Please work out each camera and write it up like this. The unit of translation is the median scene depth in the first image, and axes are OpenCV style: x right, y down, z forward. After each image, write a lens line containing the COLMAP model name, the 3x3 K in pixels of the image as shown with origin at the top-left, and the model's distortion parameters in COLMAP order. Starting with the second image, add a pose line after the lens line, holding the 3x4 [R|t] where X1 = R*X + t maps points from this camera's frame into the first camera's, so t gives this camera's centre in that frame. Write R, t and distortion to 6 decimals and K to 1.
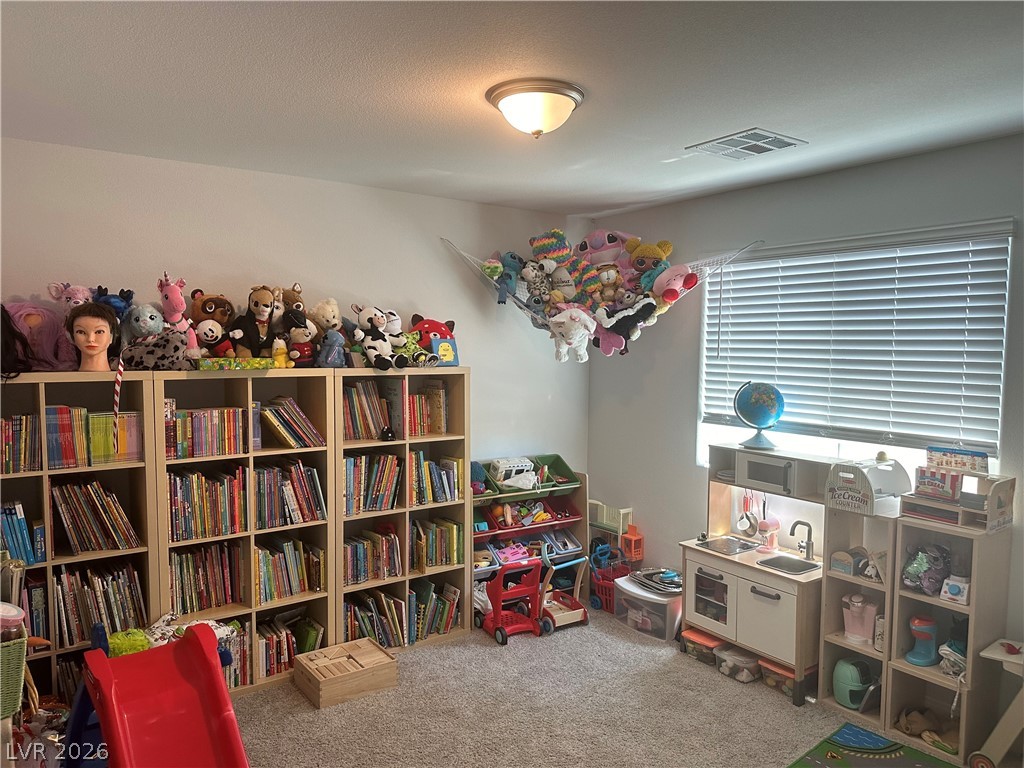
lens RADIAL K [[719.6, 0, 507.3], [0, 719.6, 386.8], [0, 0, 1]] dist [0.138138, -0.194124]
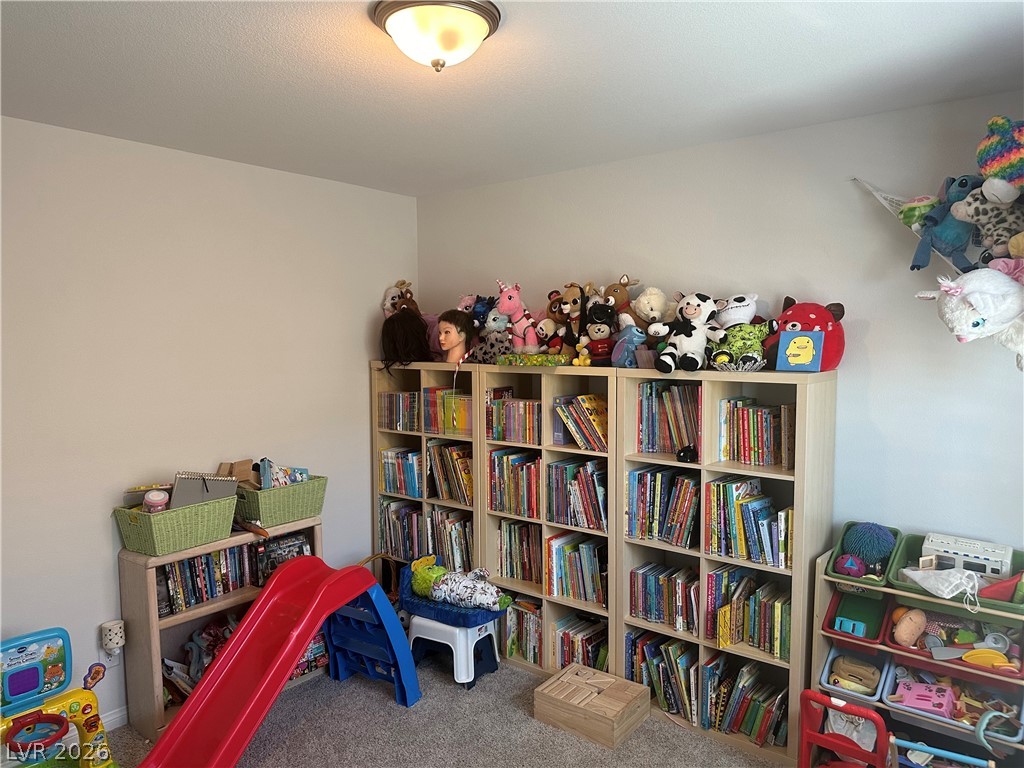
lens RADIAL K [[719.6, 0, 507.3], [0, 719.6, 386.8], [0, 0, 1]] dist [0.138138, -0.194124]
pose [[0.272730, 0.064070, -0.959955, 0.548193], [-0.049111, 0.997406, 0.052617, -0.040036], [0.960836, 0.032794, 0.275169, 0.590335]]
